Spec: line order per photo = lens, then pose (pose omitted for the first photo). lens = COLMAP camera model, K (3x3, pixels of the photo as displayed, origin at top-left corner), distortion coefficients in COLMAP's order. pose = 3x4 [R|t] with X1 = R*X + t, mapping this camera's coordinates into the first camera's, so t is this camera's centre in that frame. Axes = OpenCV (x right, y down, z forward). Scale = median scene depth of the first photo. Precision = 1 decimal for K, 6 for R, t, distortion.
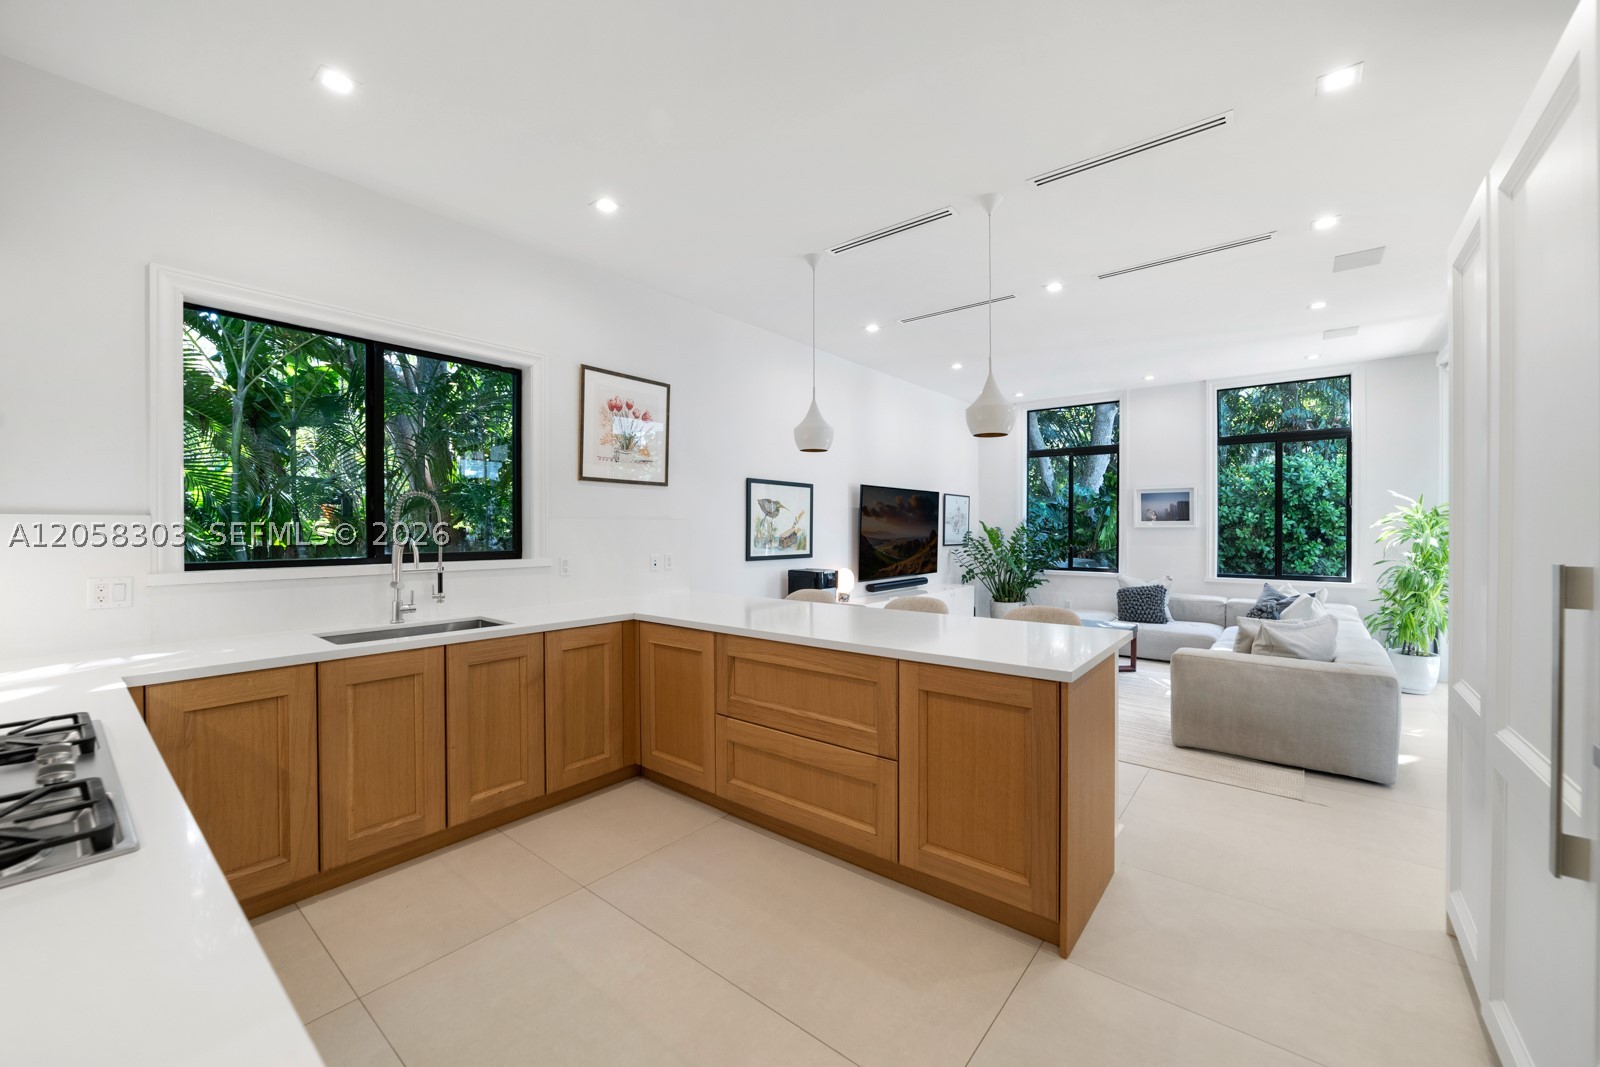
lens RADIAL K [[627.9, 0, 807.9], [0, 627.9, 535.0], [0, 0, 1]] dist [-0.034303, 0.009084]
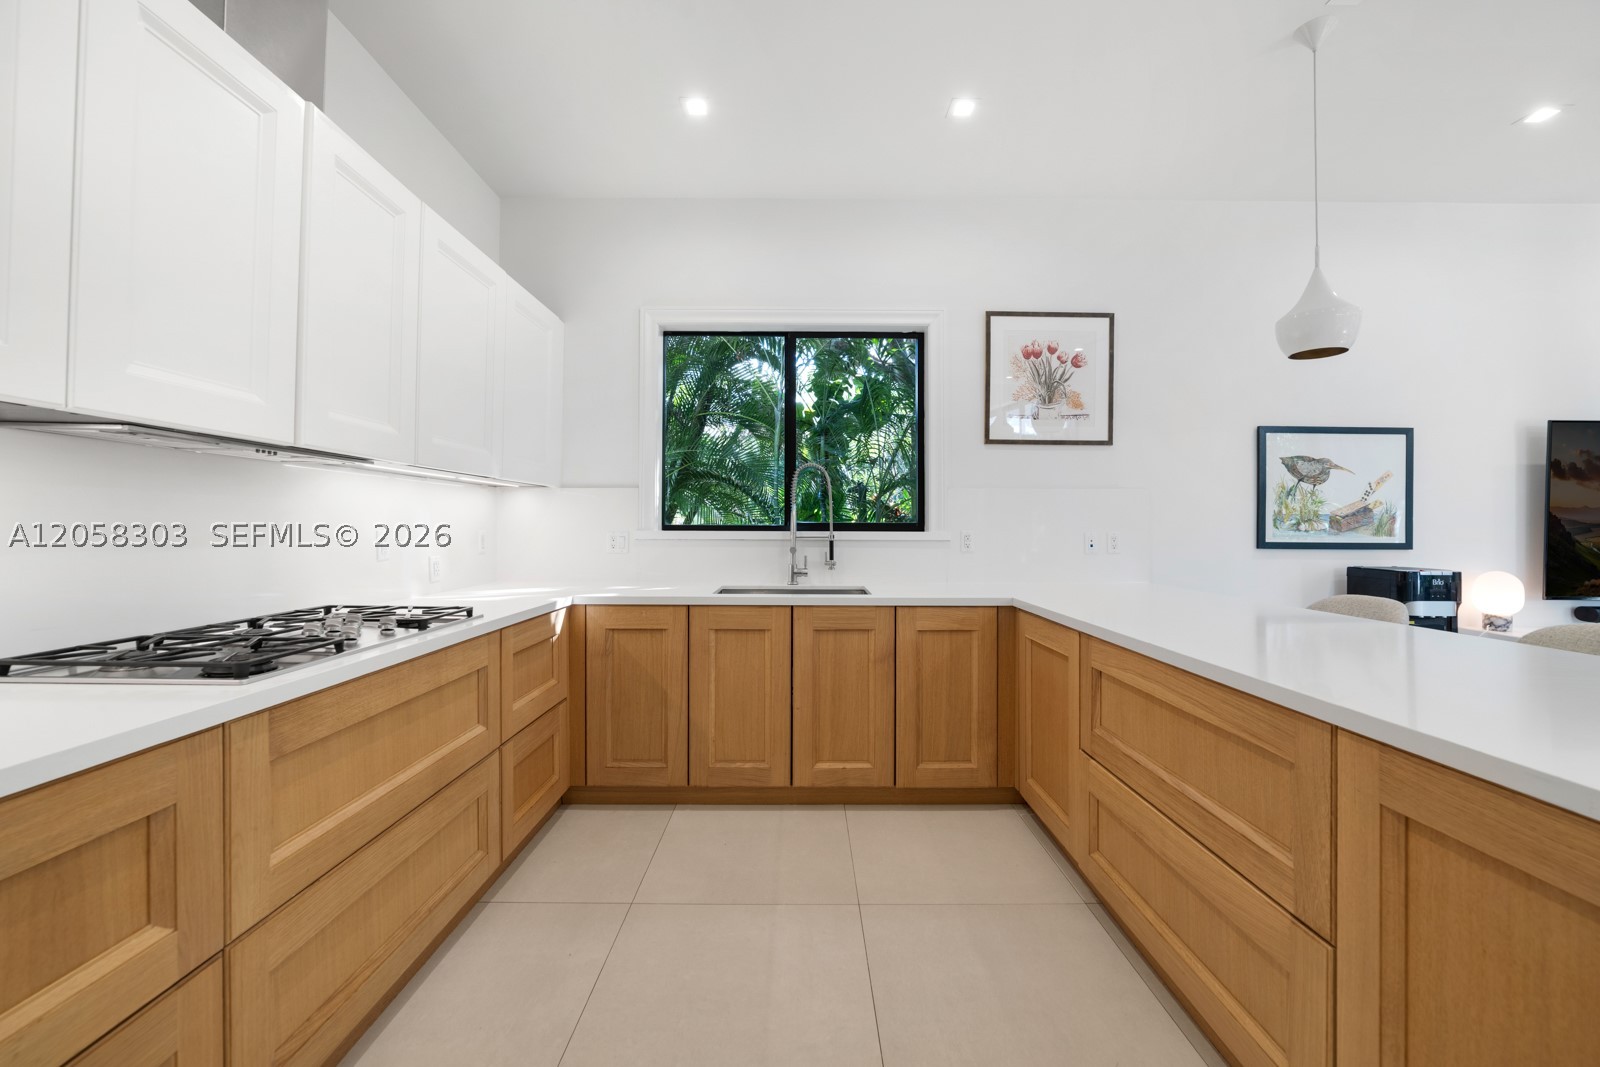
lens RADIAL K [[627.9, 0, 793.7], [0, 627.9, 523.9], [0, 0, 1]] dist [-0.034303, 0.009084]
pose [[0.613946, -0.001407, -0.789347, 0.192247], [-0.011887, 0.999869, -0.011028, 0.044367], [0.789258, 0.016153, 0.613849, 0.303203]]
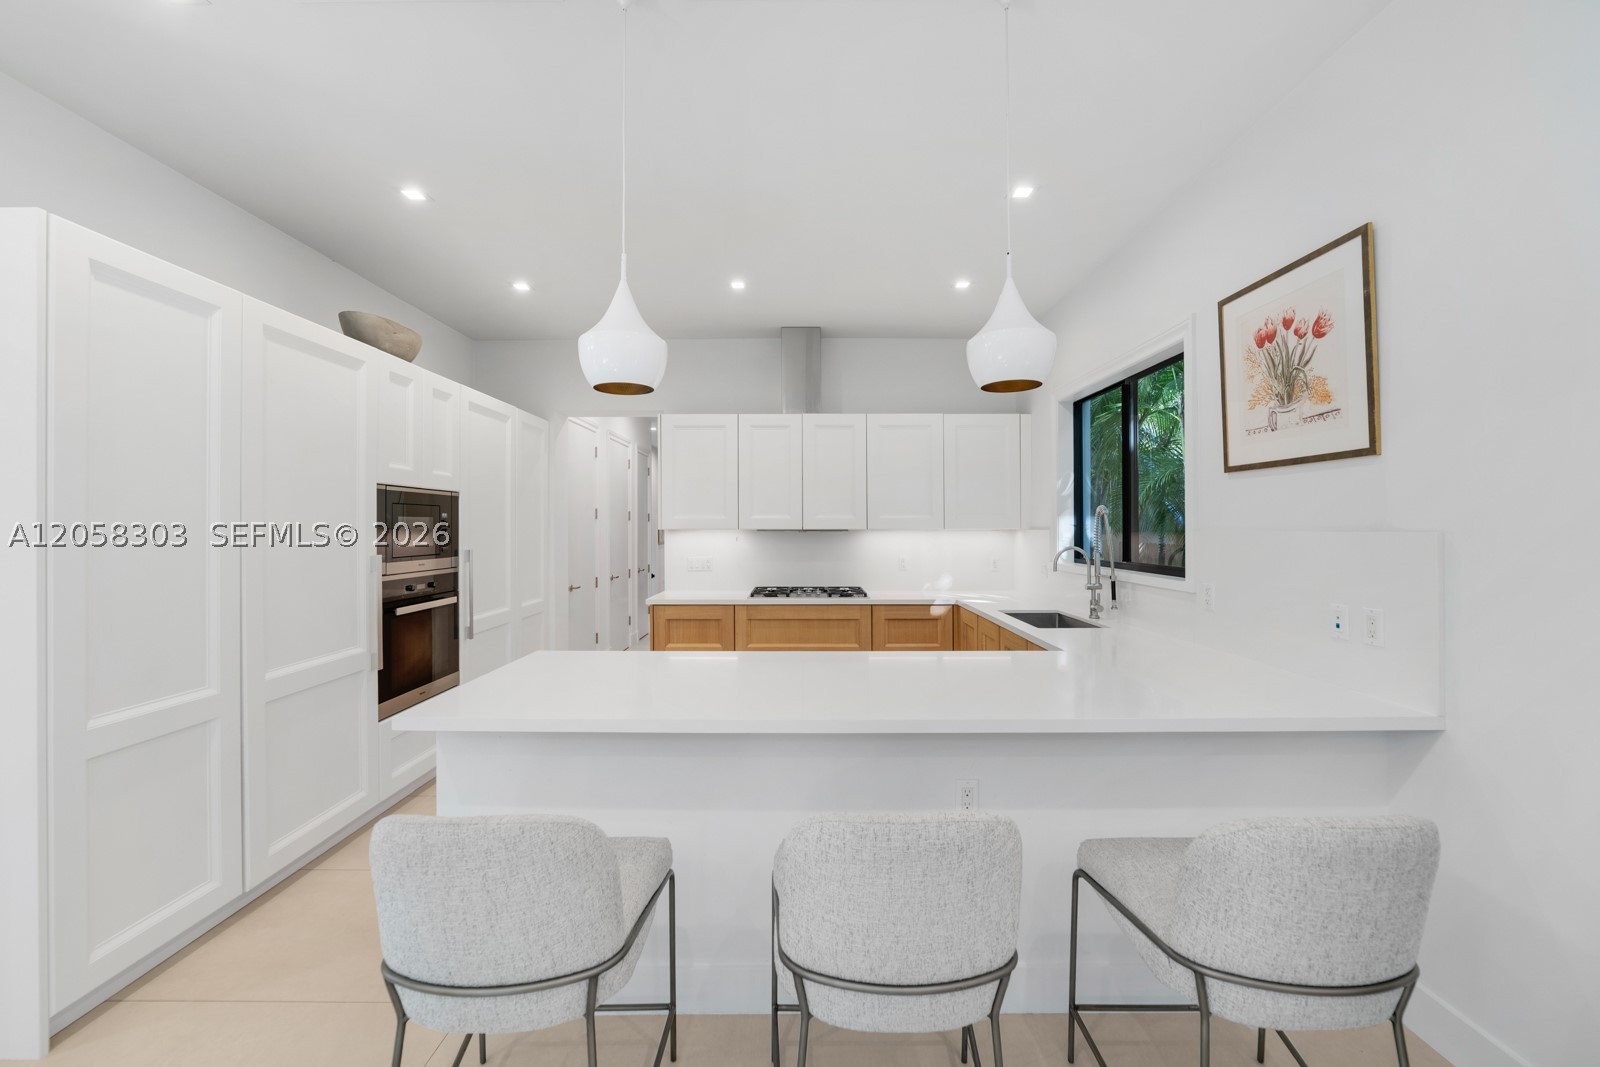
lens RADIAL K [[627.9, 0, 802.7], [0, 627.9, 522.2], [0, 0, 1]] dist [-0.034303, 0.009084]
pose [[-0.787333, -0.004190, -0.616514, 0.485546], [-0.008156, 0.999960, 0.003619, -0.039438], [0.616474, 0.007878, -0.787336, 1.492750]]
